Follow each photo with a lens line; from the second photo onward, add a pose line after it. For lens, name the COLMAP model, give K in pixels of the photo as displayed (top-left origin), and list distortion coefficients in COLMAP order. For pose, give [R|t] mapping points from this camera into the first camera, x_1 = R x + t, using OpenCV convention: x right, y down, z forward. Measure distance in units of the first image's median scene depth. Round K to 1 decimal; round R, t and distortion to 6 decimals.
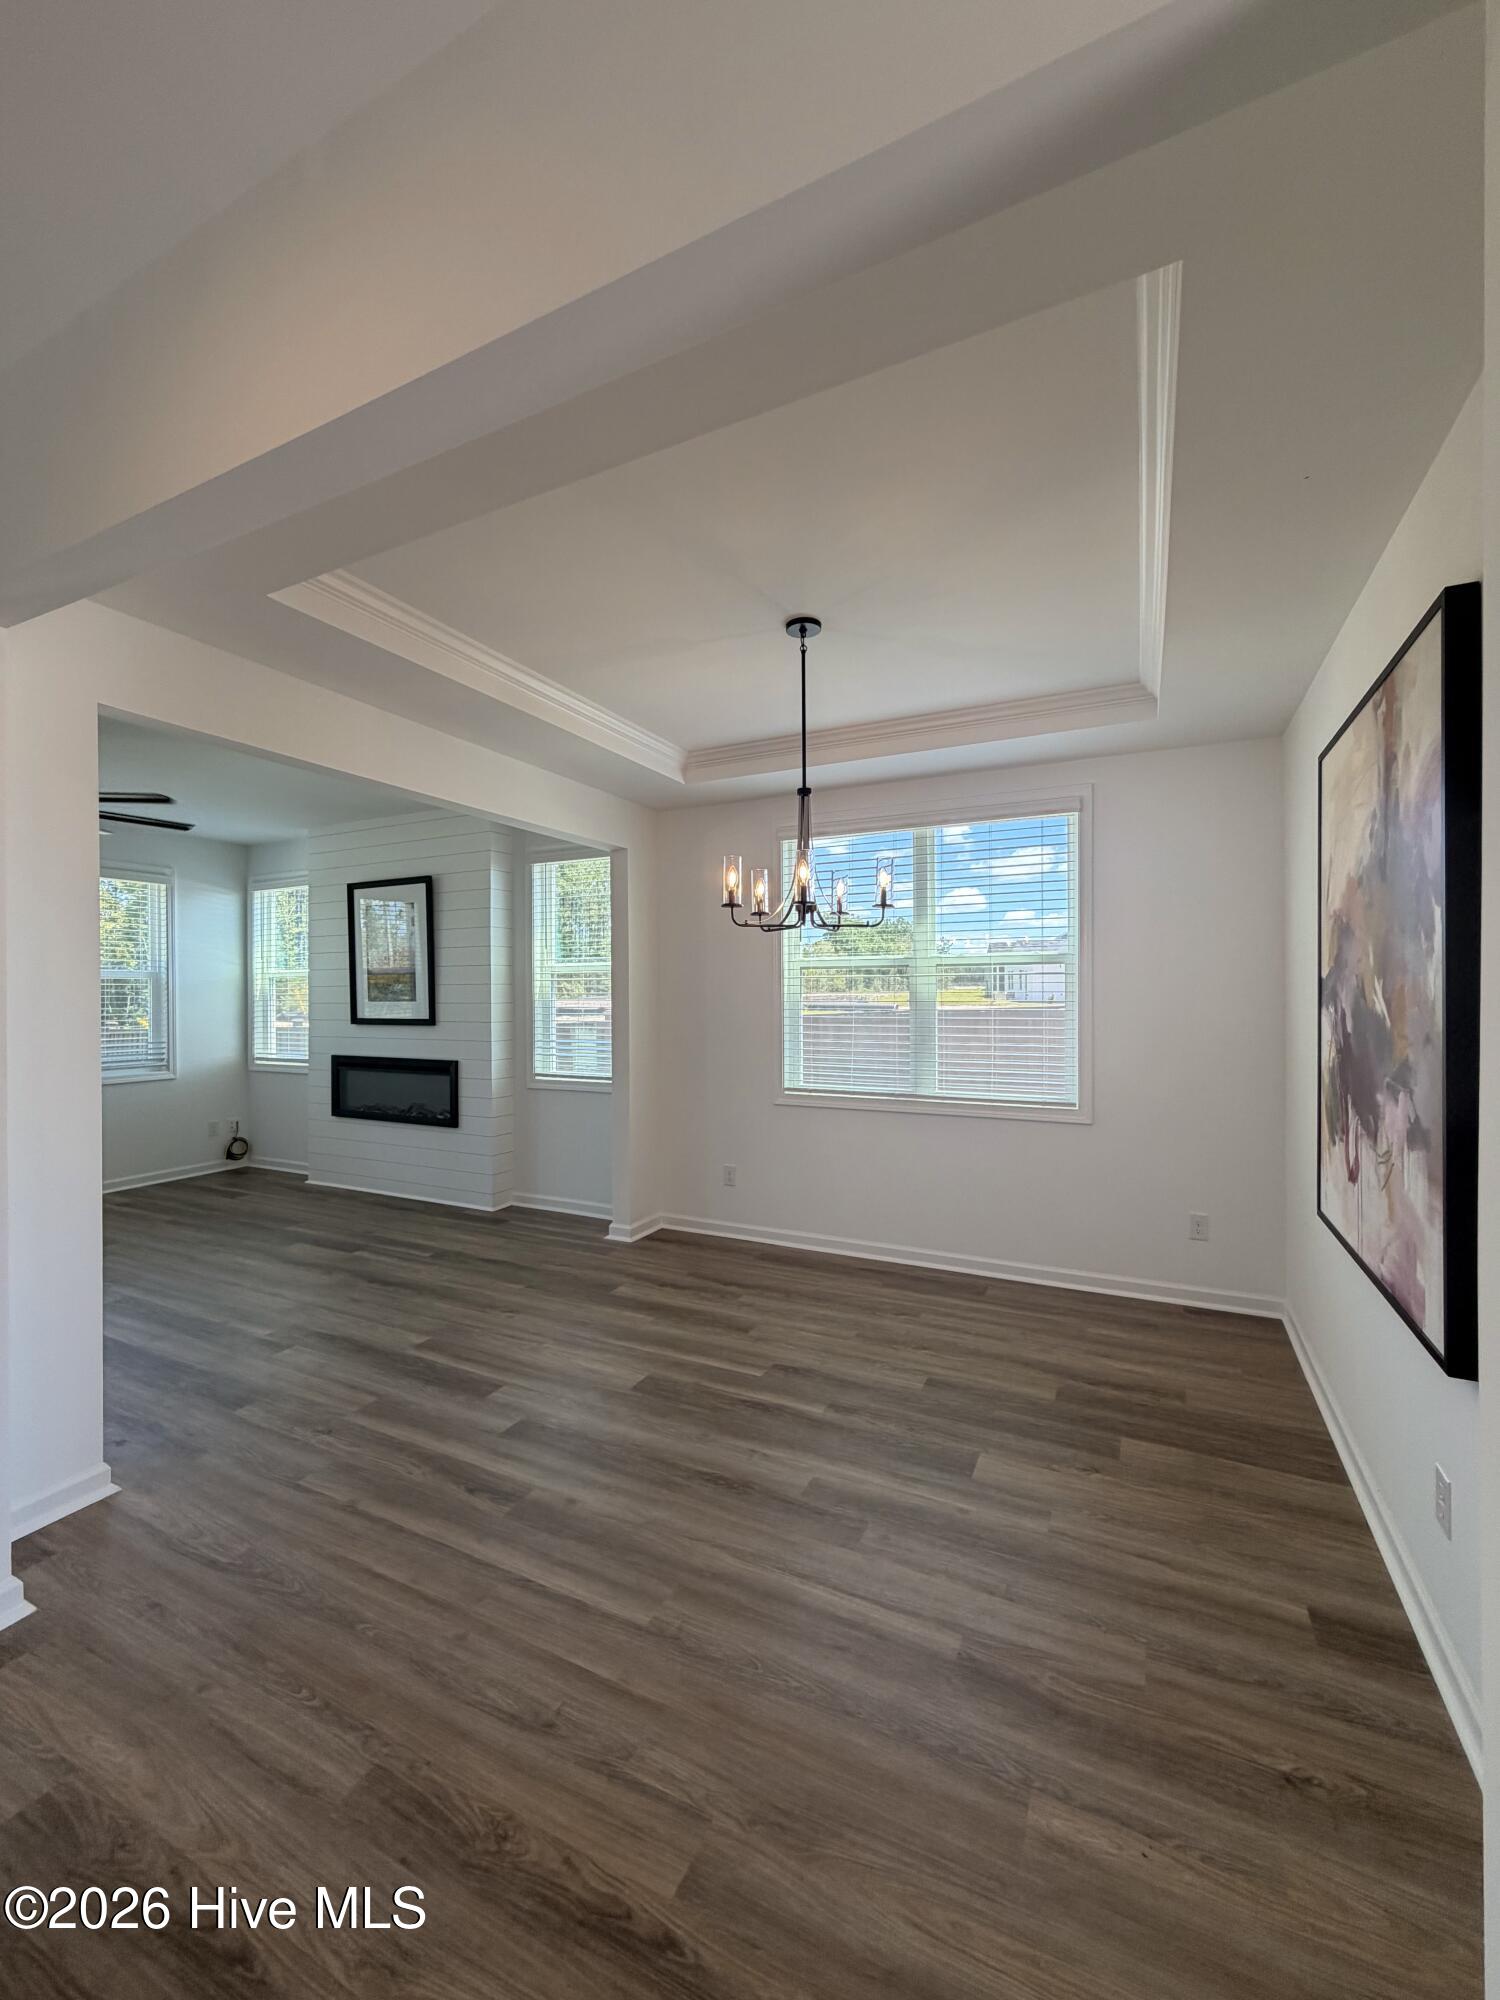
lens RADIAL K [[798.2, 0, 753.3], [0, 798.2, 992.0], [0, 0, 1]] dist [-0.000856, 0.000440]
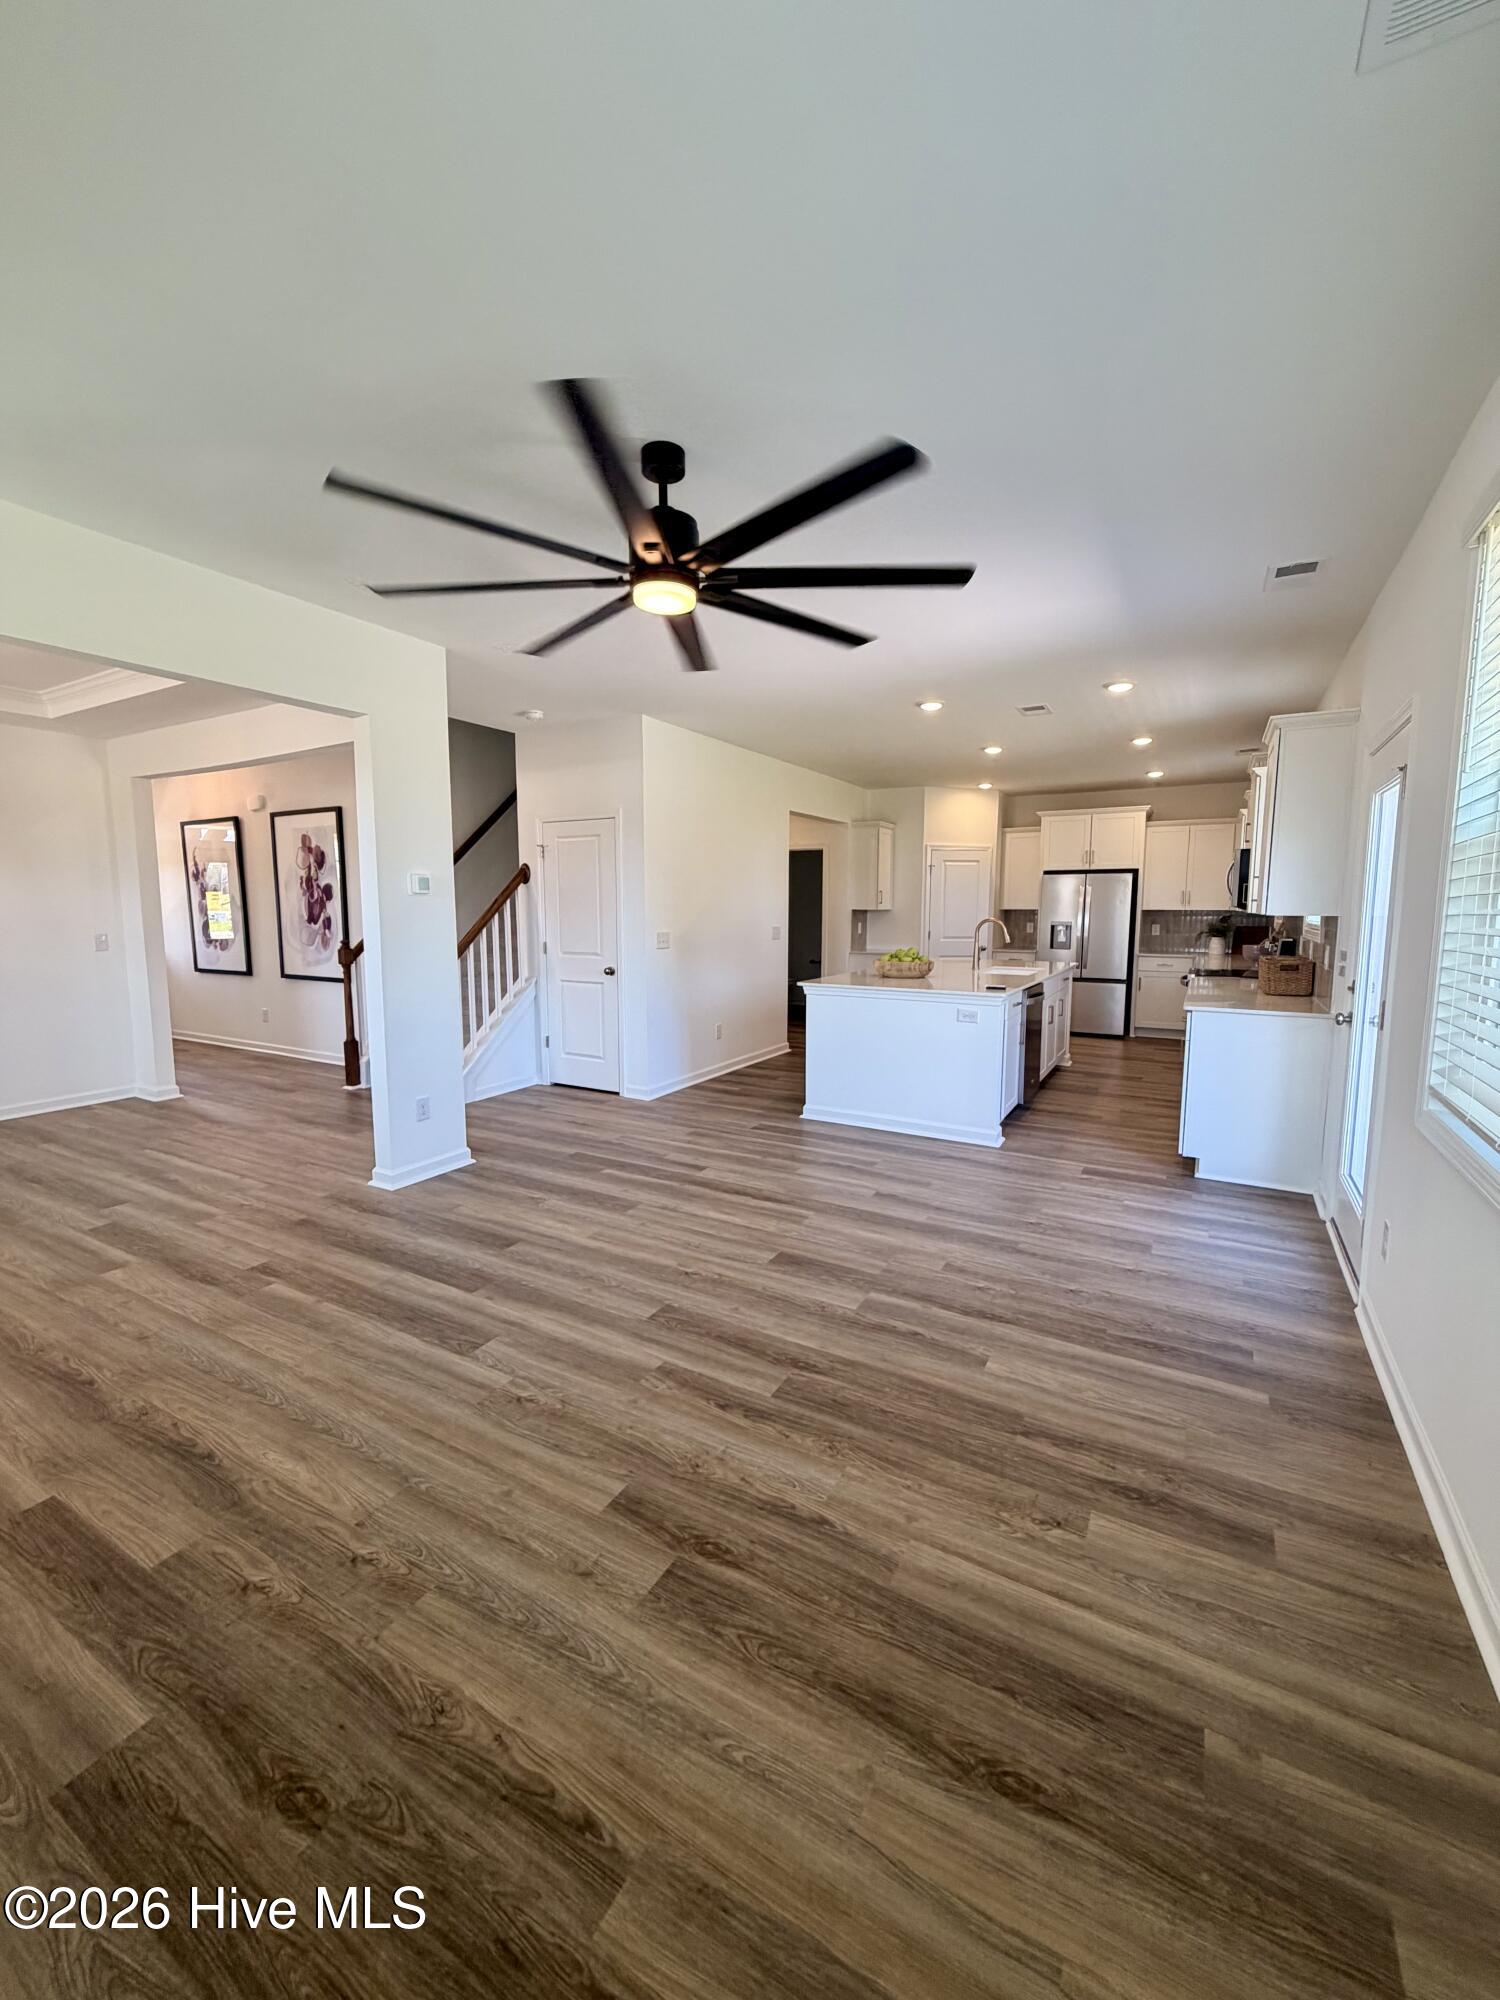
lens RADIAL K [[798.2, 0, 751.0], [0, 798.2, 993.4], [0, 0, 1]] dist [-0.000856, 0.000440]
pose [[-0.998129, -0.003480, 0.061037, -1.035028], [0.003147, 0.994131, 0.108133, 0.014887], [-0.061055, 0.108123, -0.992261, 1.572664]]
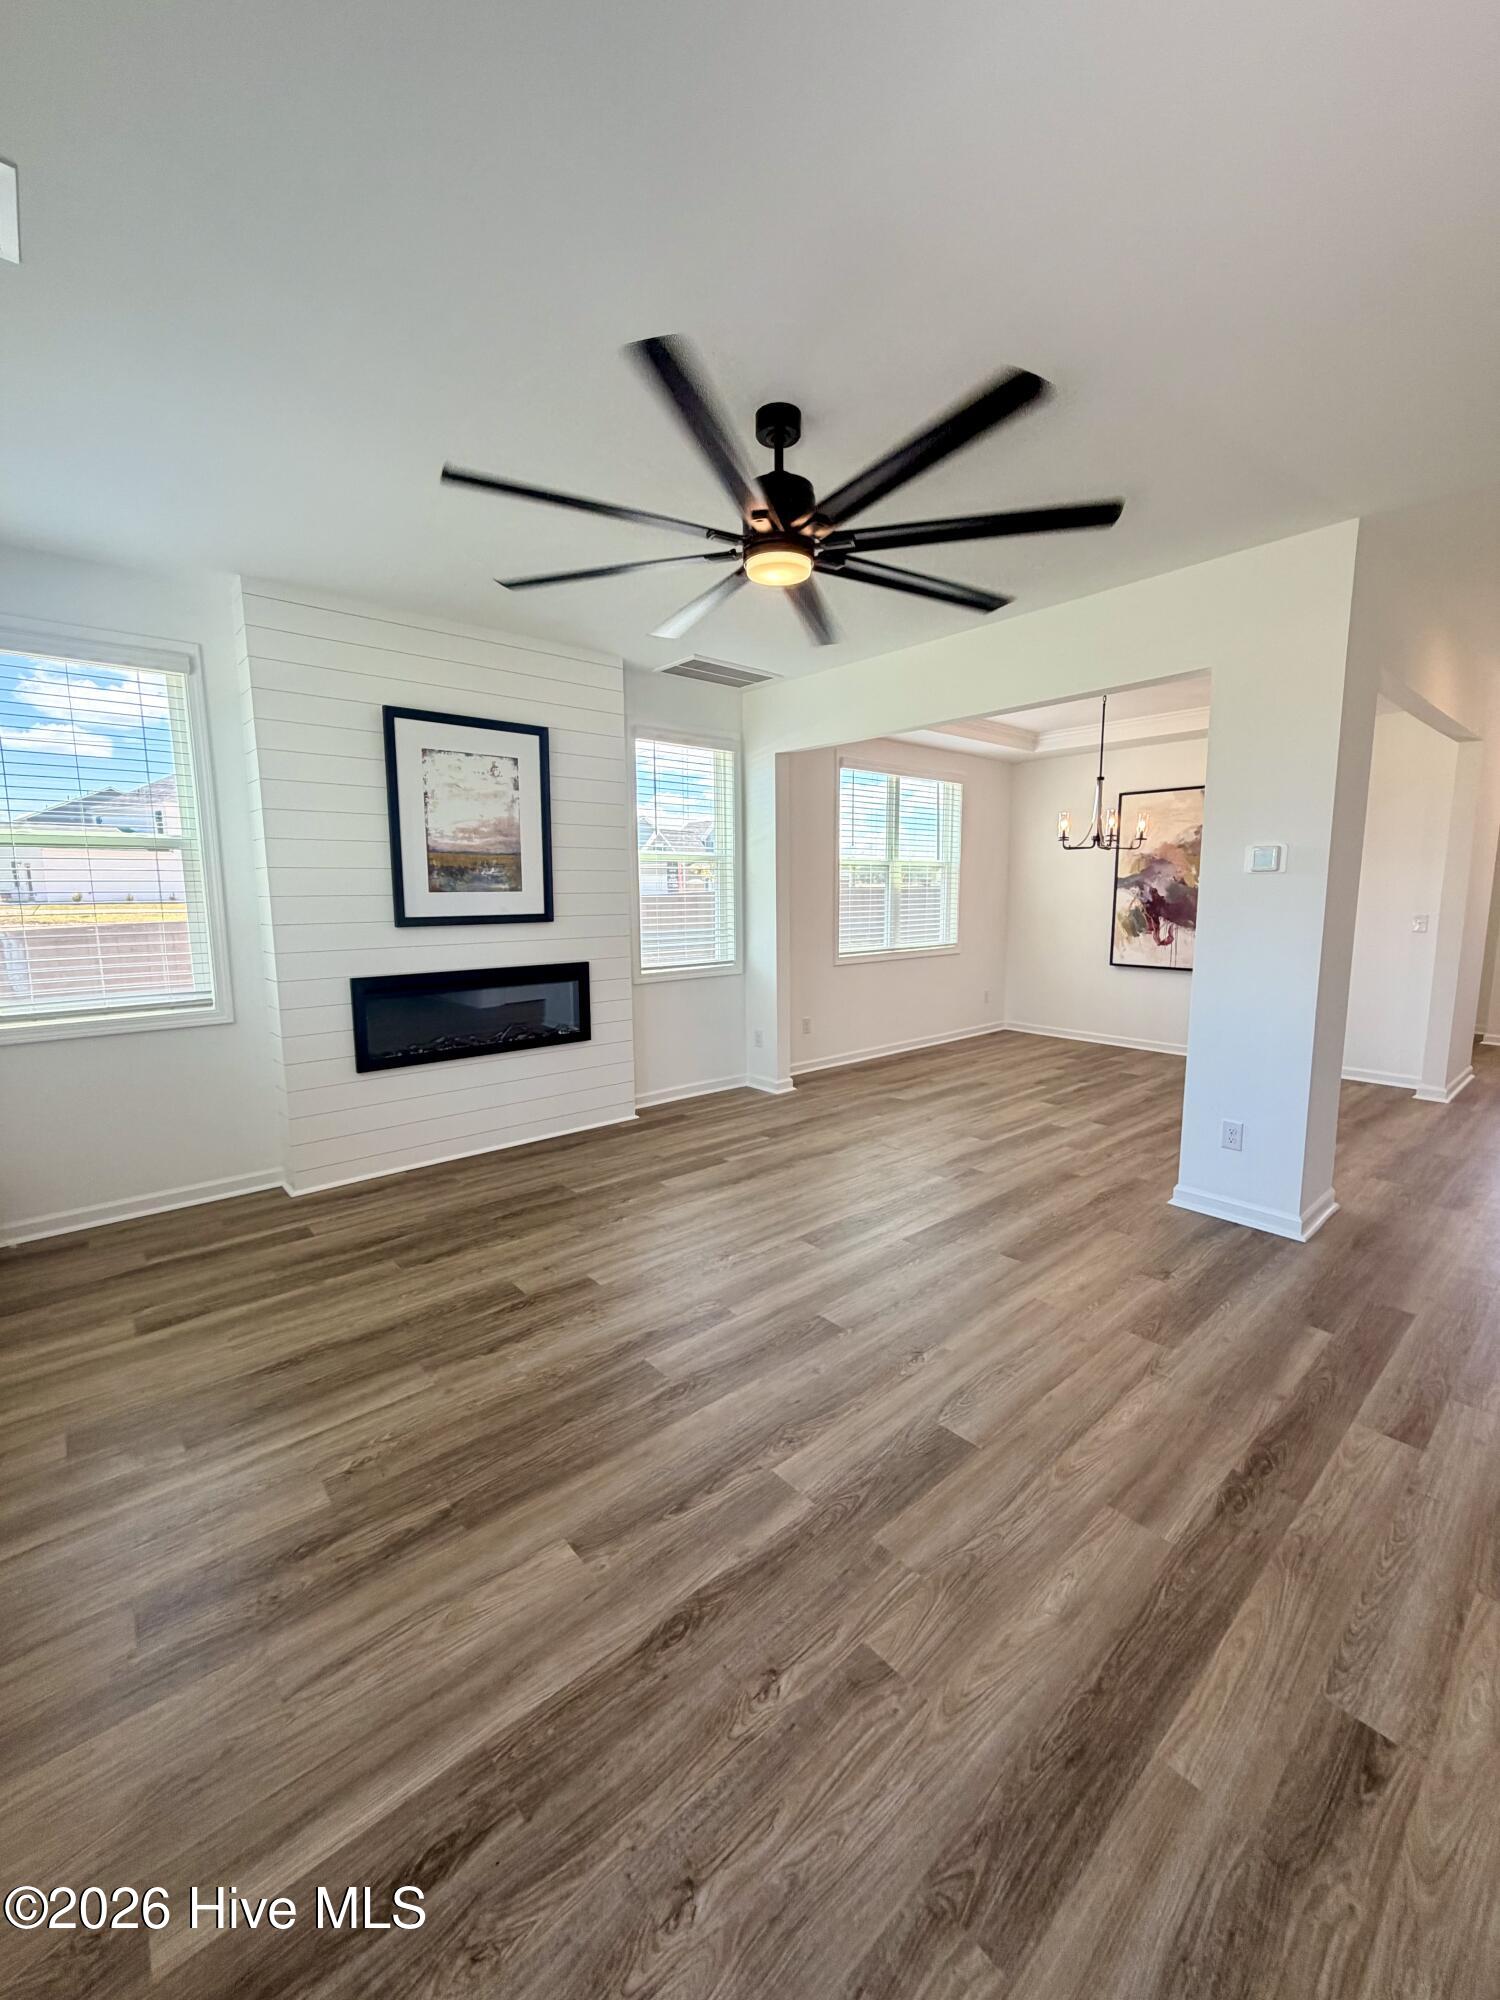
lens RADIAL K [[798.2, 0, 752.6], [0, 798.2, 995.9], [0, 0, 1]] dist [-0.000856, 0.000440]
pose [[0.387161, -0.121644, 0.913952, -1.512420], [0.001351, 0.991332, 0.131371, 0.015446], [-0.922011, -0.049627, 0.383970, 0.716812]]
